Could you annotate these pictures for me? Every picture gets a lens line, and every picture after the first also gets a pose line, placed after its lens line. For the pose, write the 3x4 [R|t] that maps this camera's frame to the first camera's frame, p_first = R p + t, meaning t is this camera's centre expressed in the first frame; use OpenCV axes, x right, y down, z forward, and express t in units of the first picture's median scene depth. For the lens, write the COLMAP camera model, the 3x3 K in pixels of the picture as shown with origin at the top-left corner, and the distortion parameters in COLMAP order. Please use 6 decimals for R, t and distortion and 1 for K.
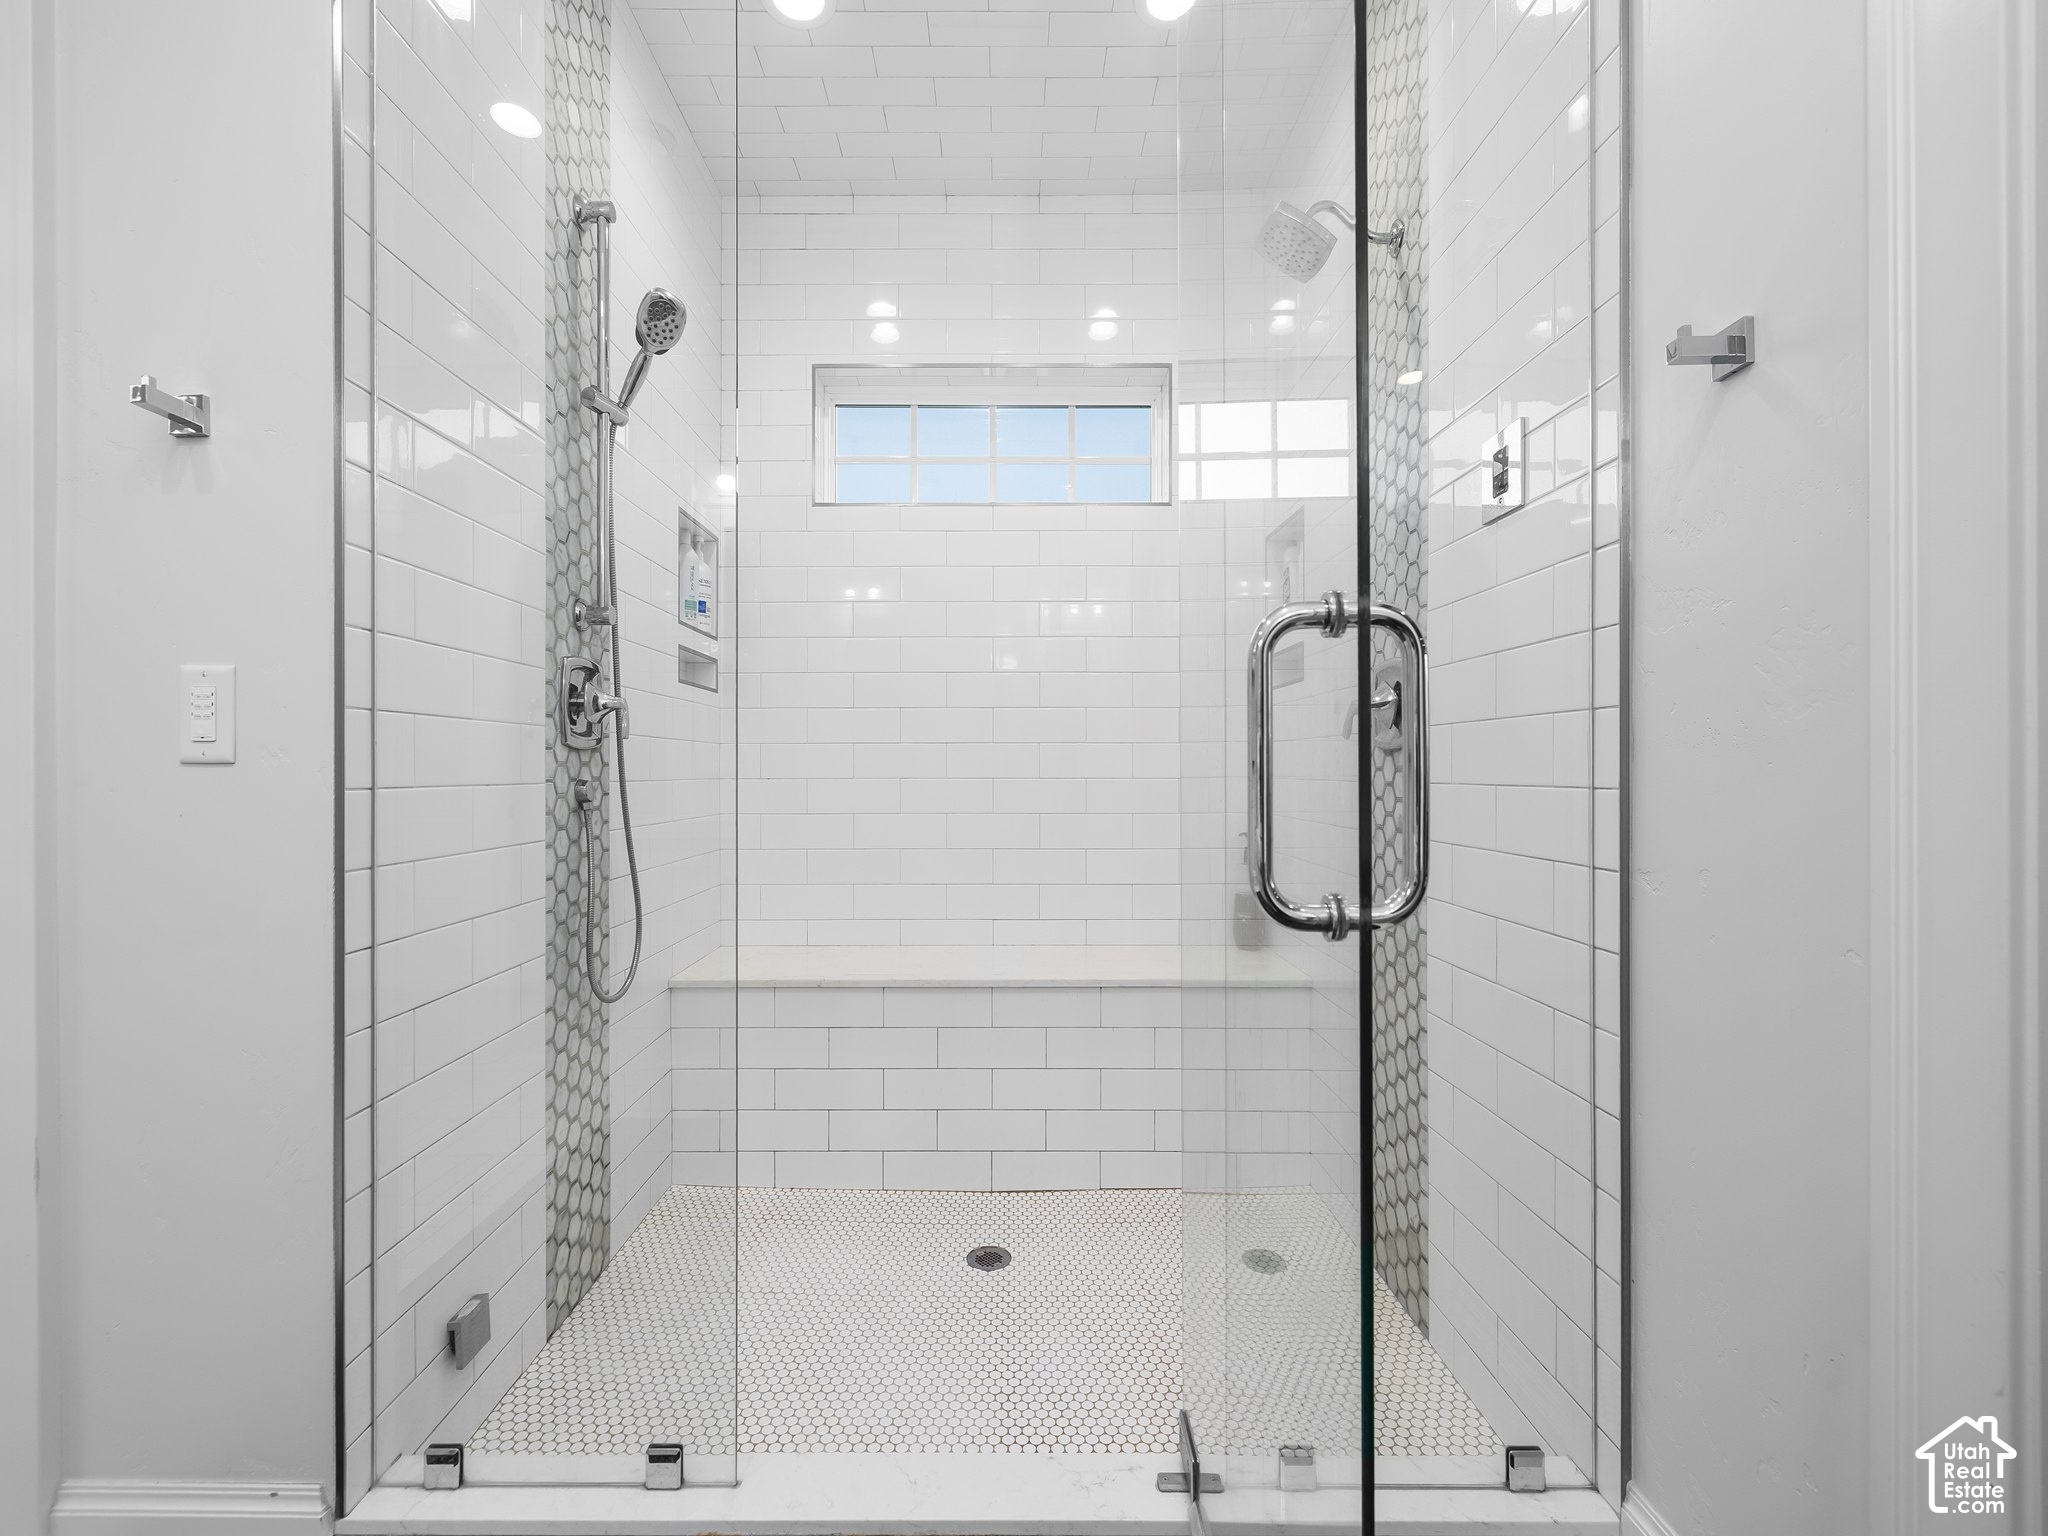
lens RADIAL K [[863.6, 0, 1018.9], [0, 863.6, 768.6], [0, 0, 1]] dist [0.002464, 0.000374]
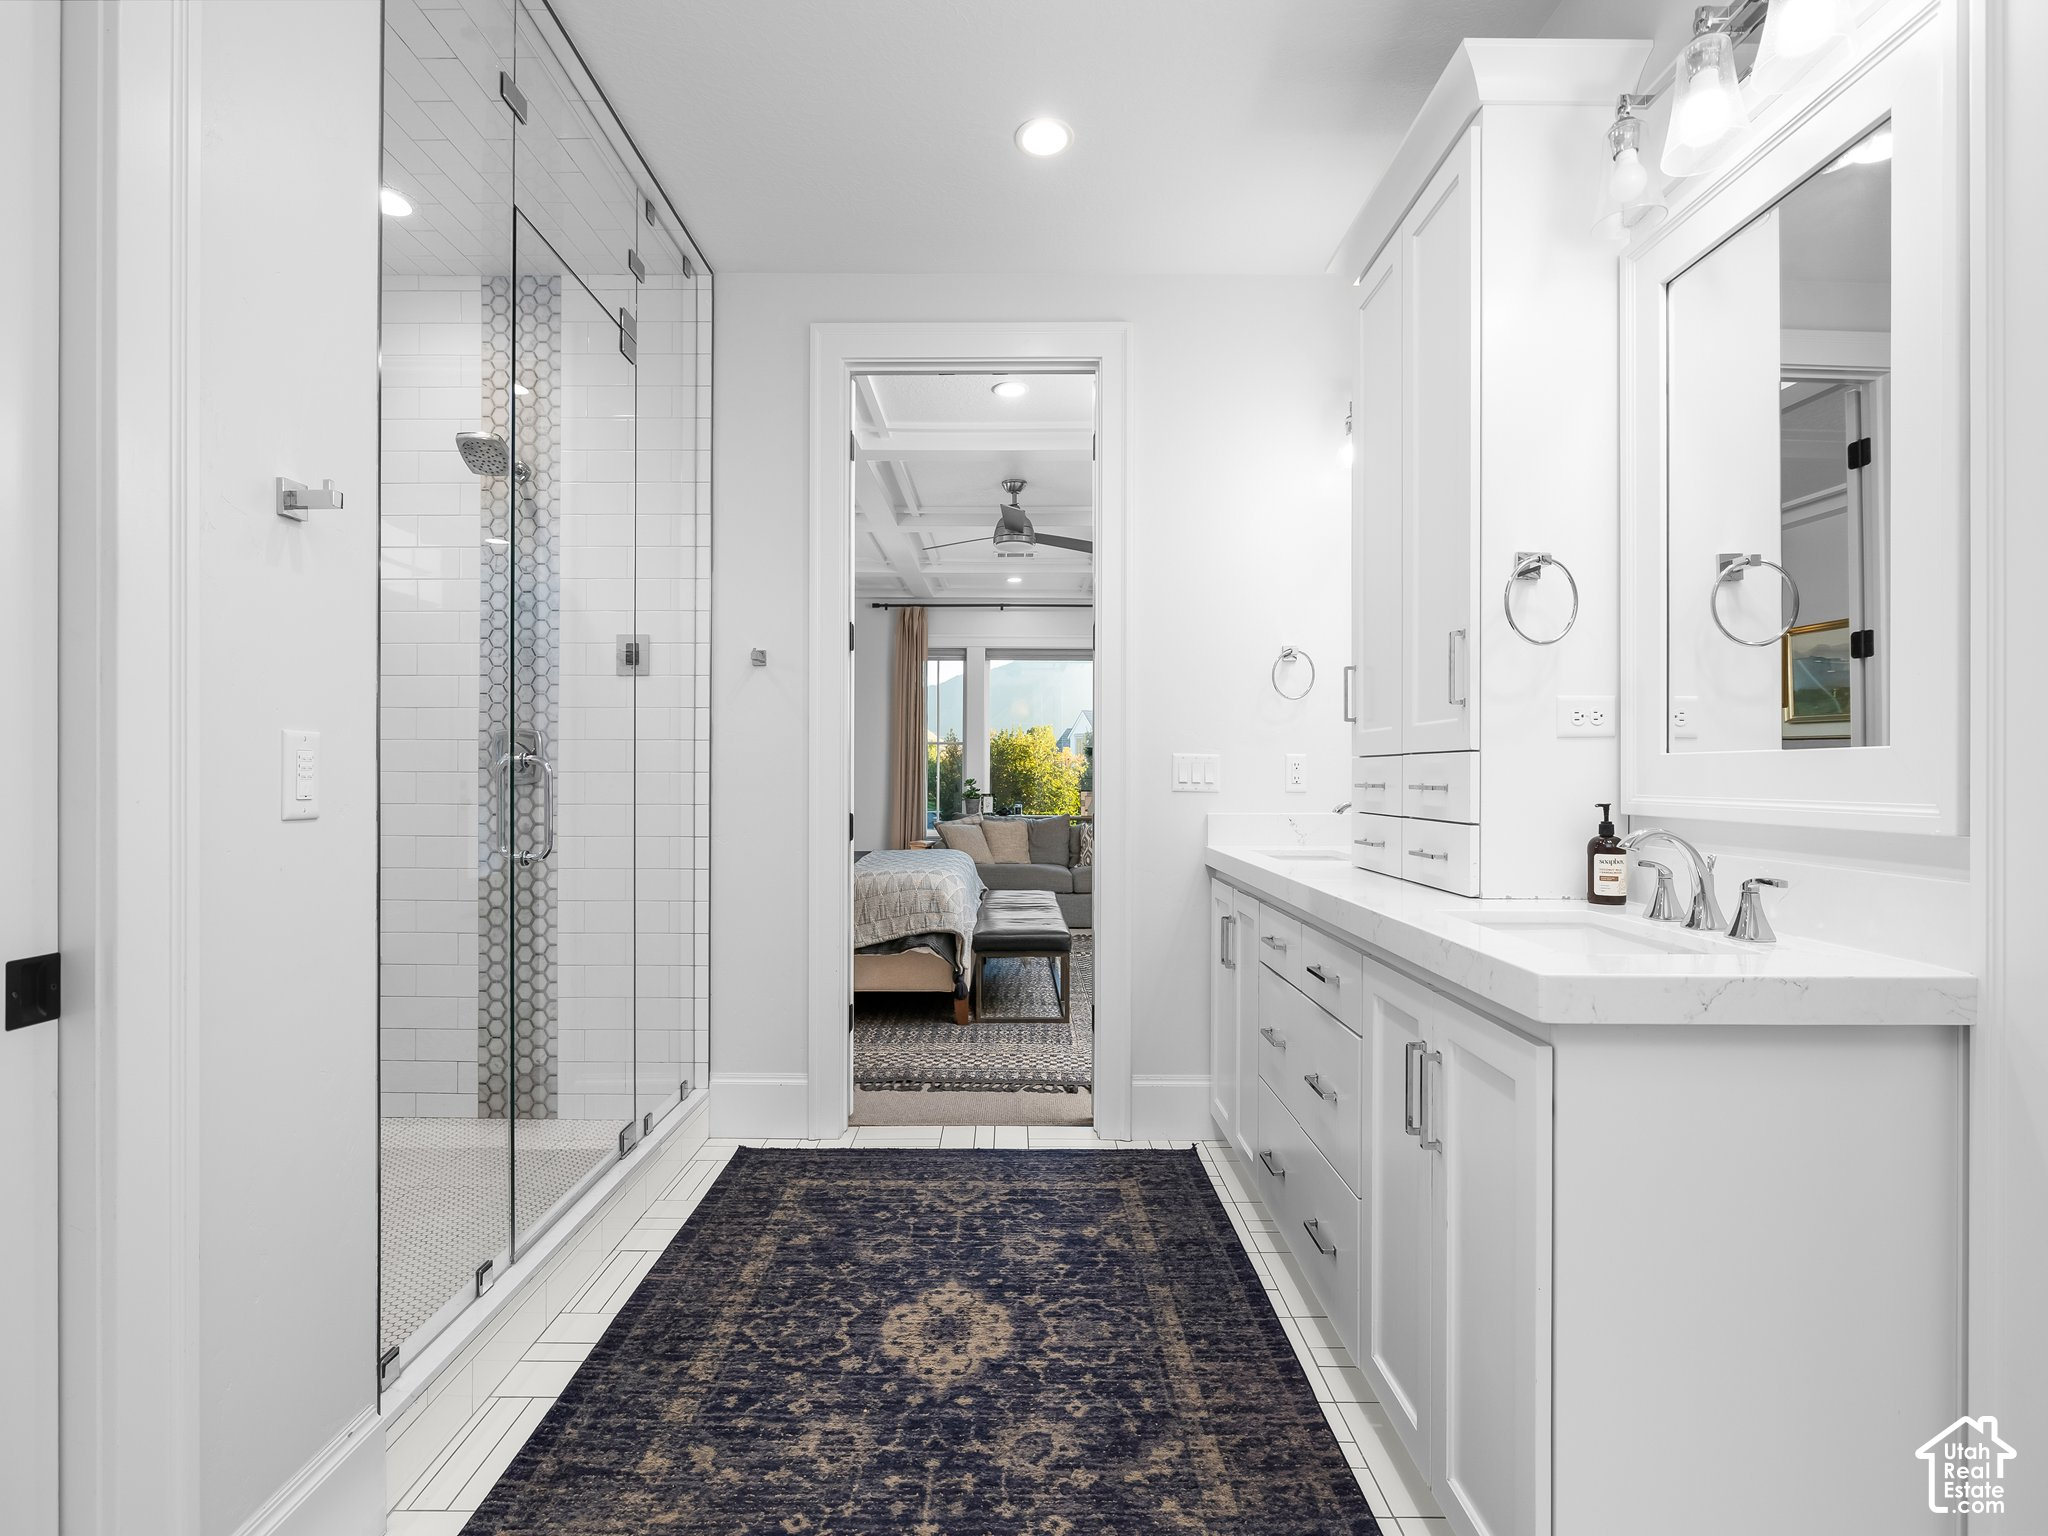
lens RADIAL K [[963.8, 0, 1021.9], [0, 963.8, 770.1], [0, 0, 1]] dist [0.000071, 0.000006]
pose [[0.007065, 0.008506, 0.999939, -2.114831], [-0.003456, 0.999958, -0.008481, -0.060626], [-0.999969, -0.003396, 0.007094, 0.072767]]
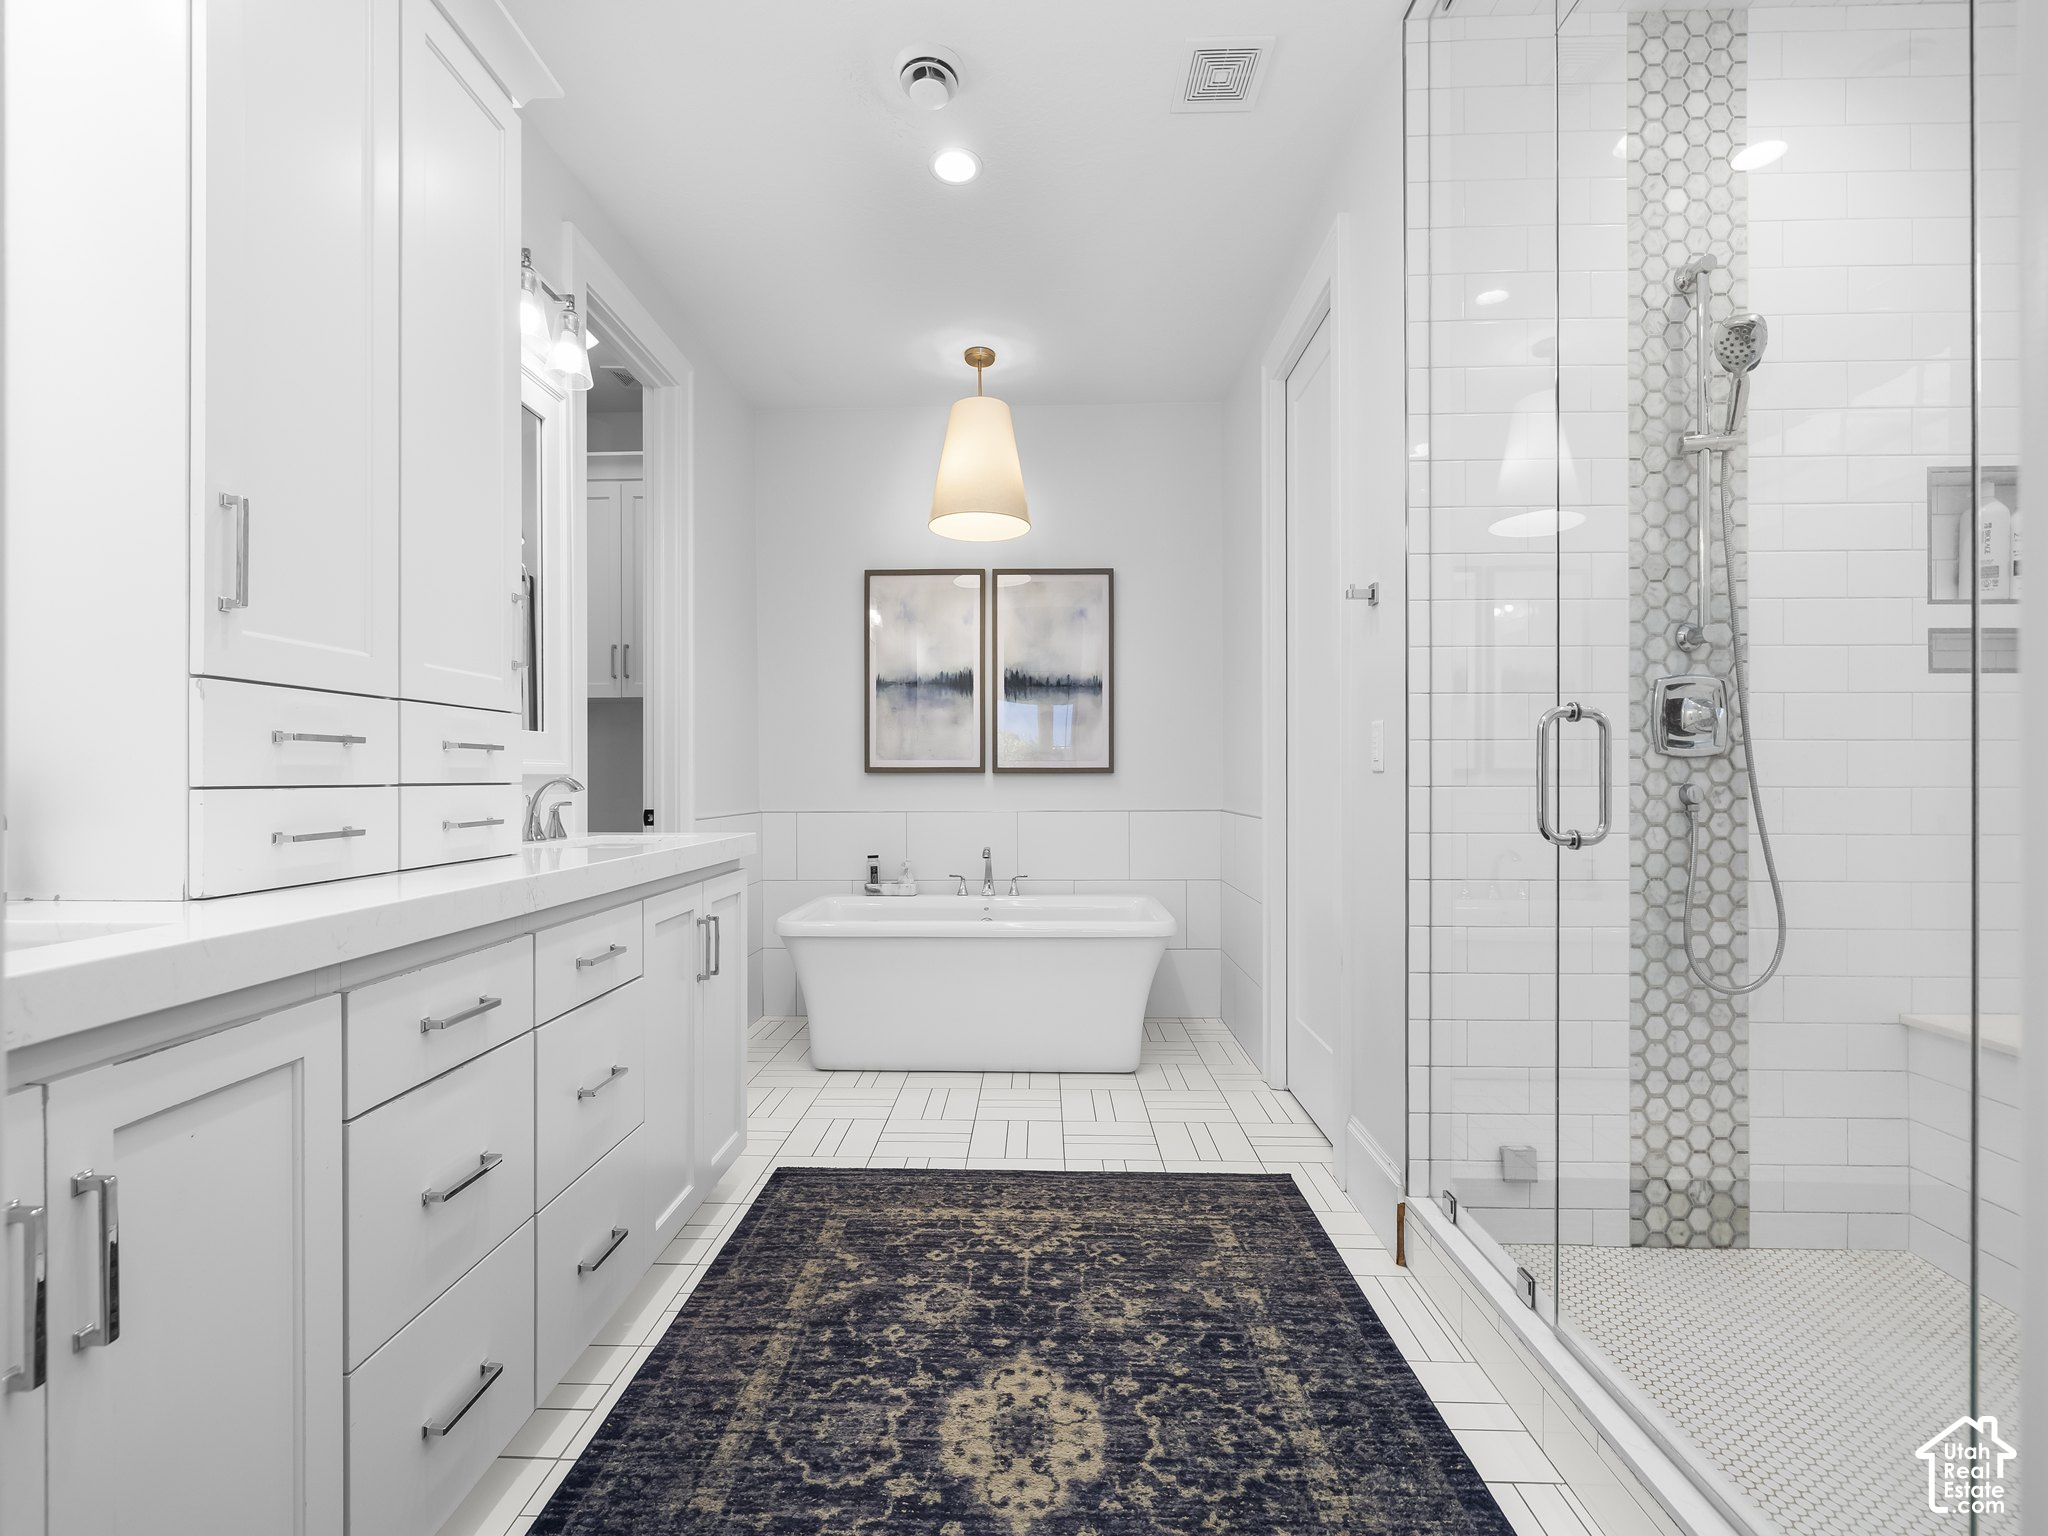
lens RADIAL K [[863.6, 0, 1019.3], [0, 863.6, 774.3], [0, 0, 1]] dist [0.002464, 0.000374]
pose [[-0.042216, 0.001481, -0.999107, 0.999096], [0.000318, 0.999999, 0.001469, -0.003150], [0.999108, -0.000255, -0.042216, 0.273402]]
